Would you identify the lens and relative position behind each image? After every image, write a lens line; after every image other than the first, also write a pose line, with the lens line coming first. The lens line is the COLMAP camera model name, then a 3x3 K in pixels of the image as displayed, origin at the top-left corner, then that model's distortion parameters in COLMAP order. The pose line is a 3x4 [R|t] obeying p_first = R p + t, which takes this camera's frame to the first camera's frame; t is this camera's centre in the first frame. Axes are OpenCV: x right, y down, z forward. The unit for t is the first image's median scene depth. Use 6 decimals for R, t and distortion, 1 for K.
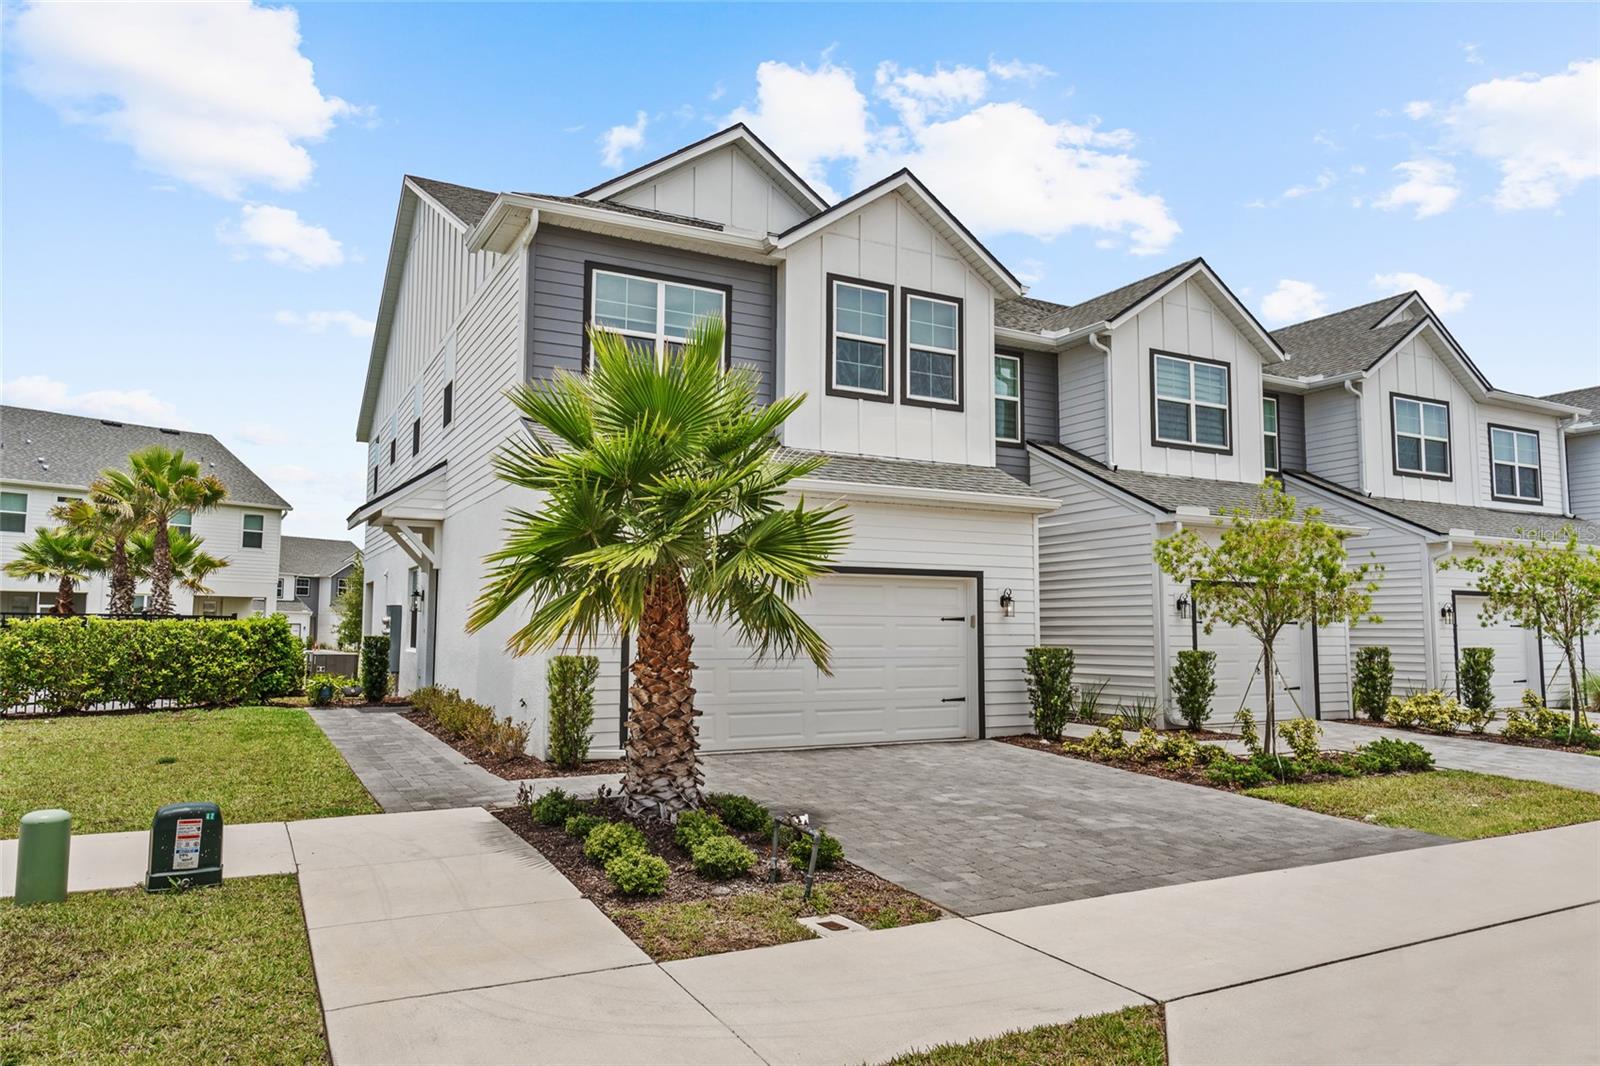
lens RADIAL K [[1051.7, 0, 800.0], [0, 1051.7, 533.0], [0, 0, 1]] dist [0.000429, 0.006239]
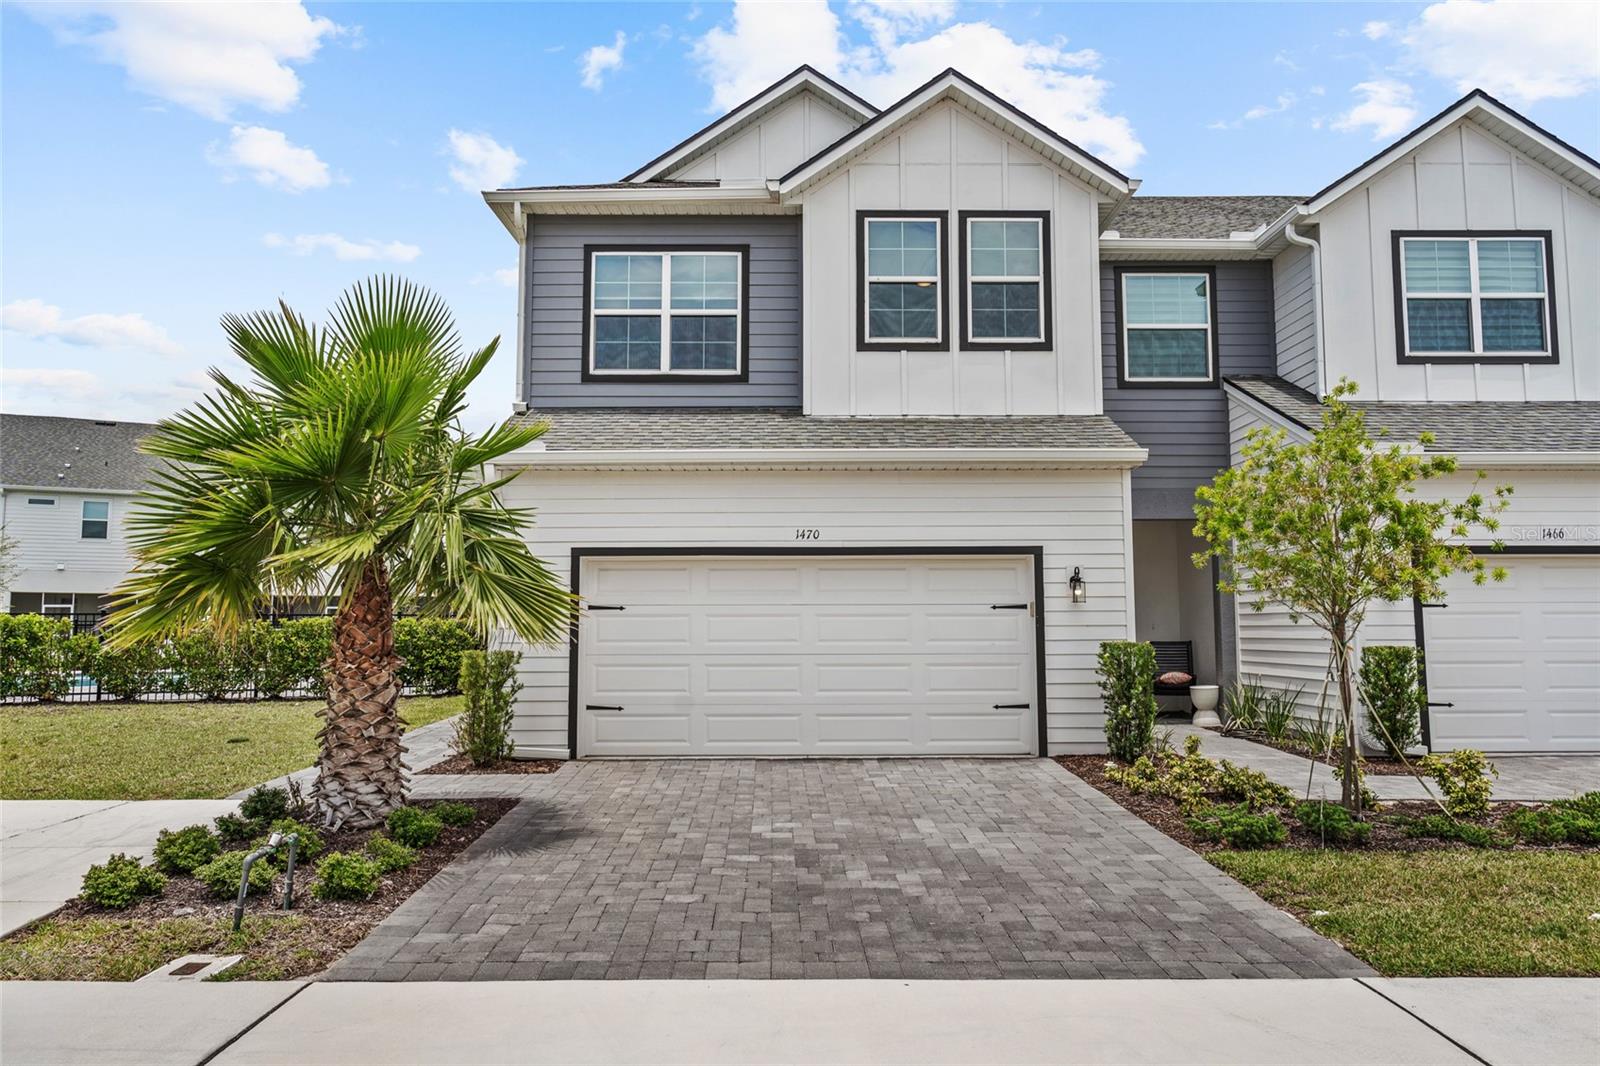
lens RADIAL K [[1051.7, 0, 800.0], [0, 1051.7, 533.0], [0, 0, 1]] dist [0.000429, 0.006239]
pose [[0.886139, -0.048847, -0.460838, 0.367780], [0.050638, 0.998681, -0.008486, 0.023157], [0.460644, -0.015816, 0.887444, 0.201745]]
